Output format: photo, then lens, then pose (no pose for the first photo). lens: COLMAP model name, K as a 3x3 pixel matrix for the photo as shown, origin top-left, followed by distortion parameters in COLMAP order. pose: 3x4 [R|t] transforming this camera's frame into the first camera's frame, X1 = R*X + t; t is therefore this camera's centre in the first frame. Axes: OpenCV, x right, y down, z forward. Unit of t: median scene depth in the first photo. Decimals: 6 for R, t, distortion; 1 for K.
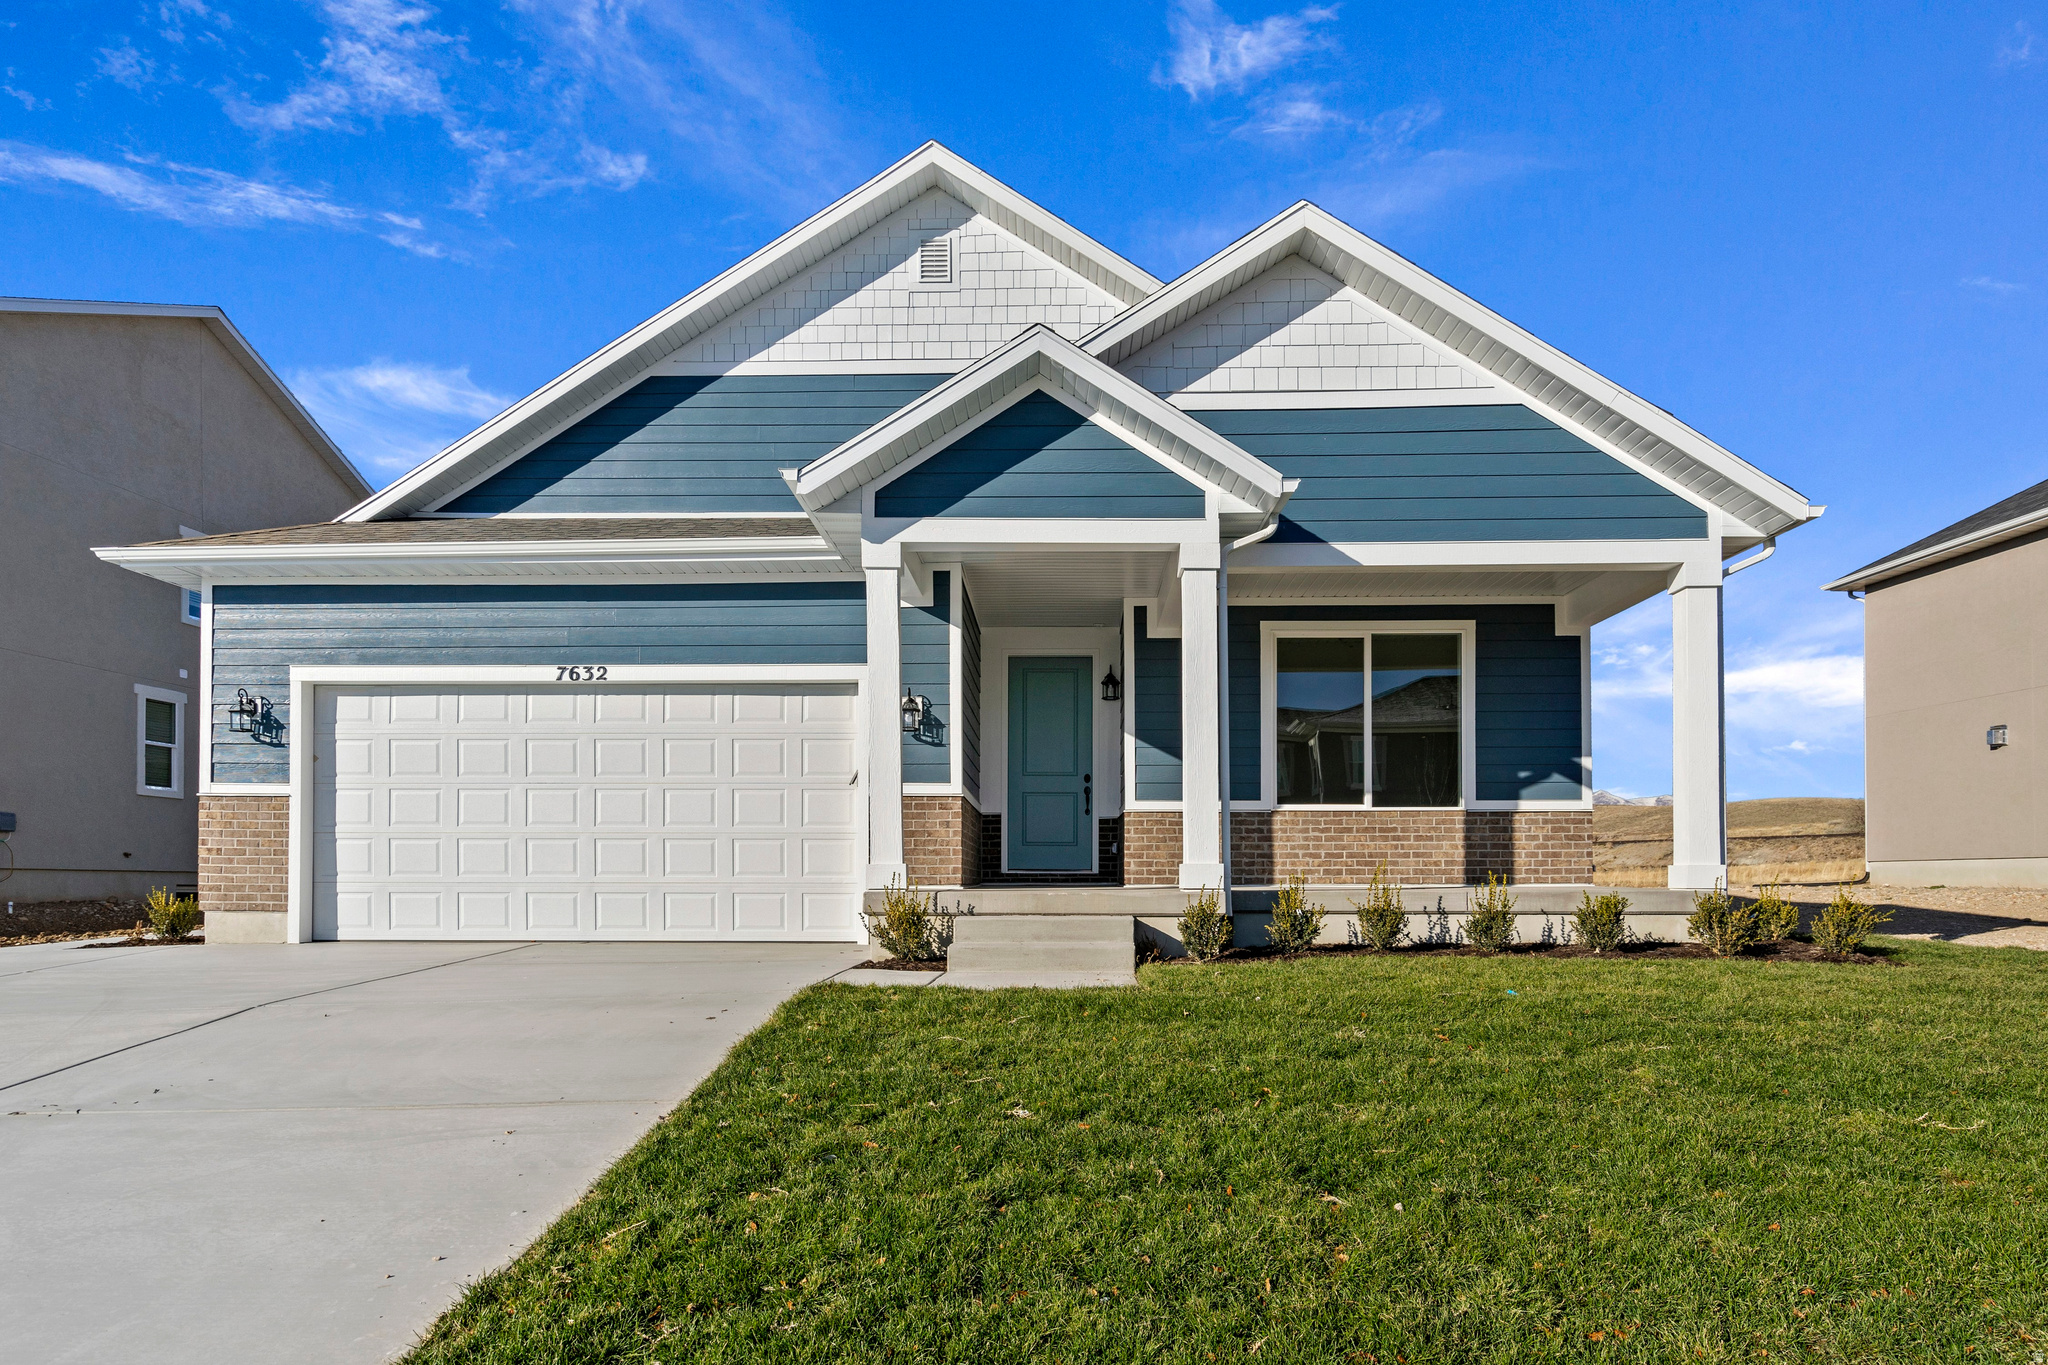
lens RADIAL K [[1058.4, 0, 1025.2], [0, 1058.4, 728.5], [0, 0, 1]] dist [0.004542, 0.000208]
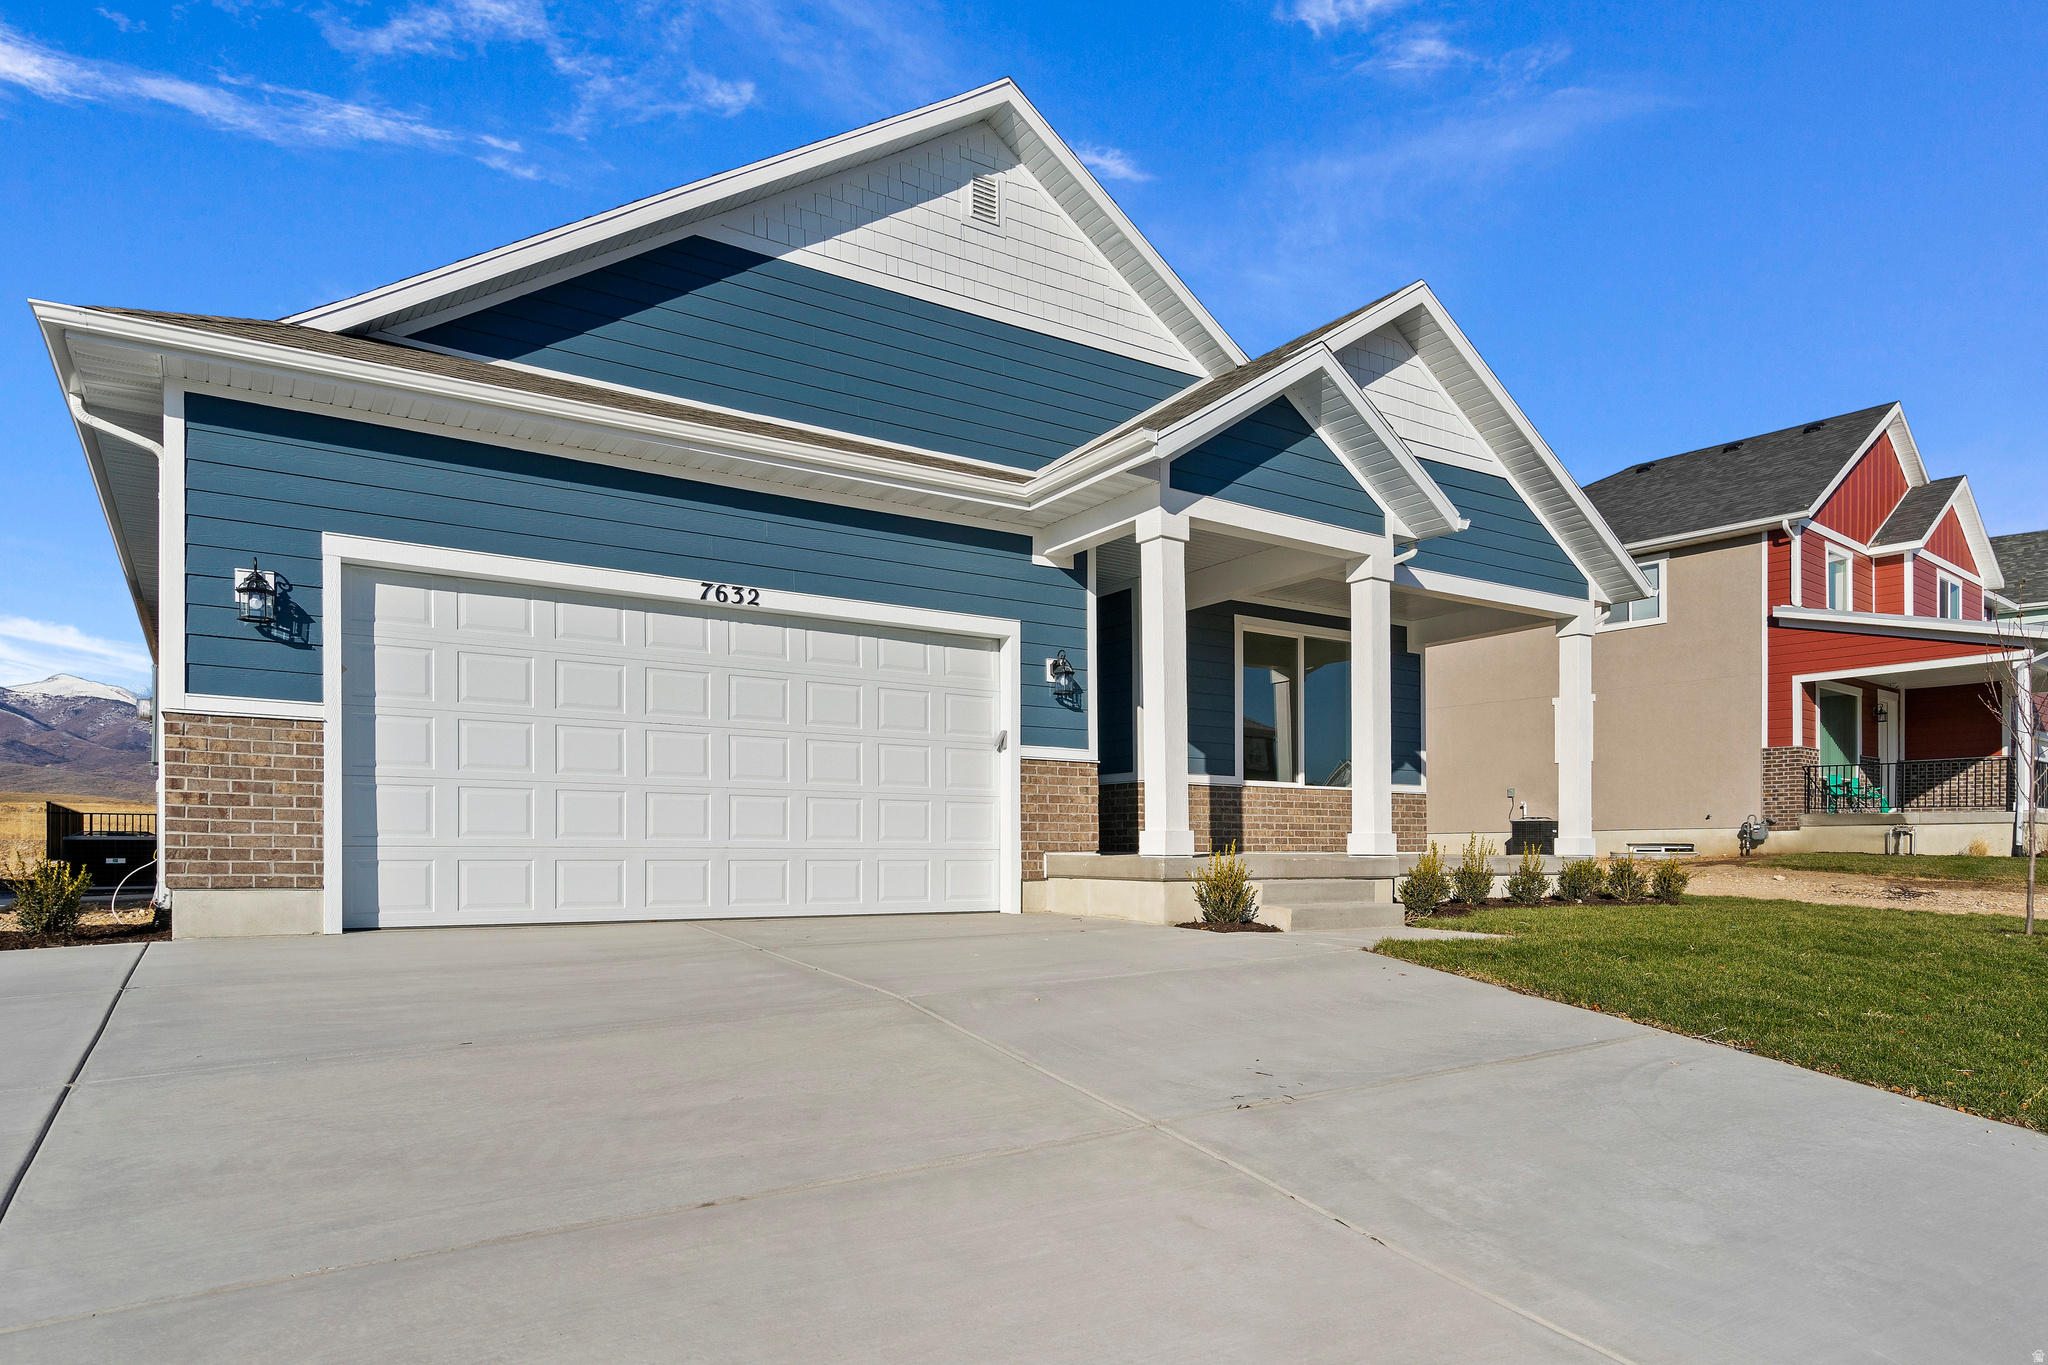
lens RADIAL K [[1131.3, 0, 1024.2], [0, 1131.3, 683.5], [0, 0, 1]] dist [0.013285, 0.000279]
pose [[0.845796, 0.080553, 0.527390, -0.685258], [-0.079320, 0.996536, -0.025002, 0.021039], [-0.527576, -0.020686, 0.849256, 0.126756]]
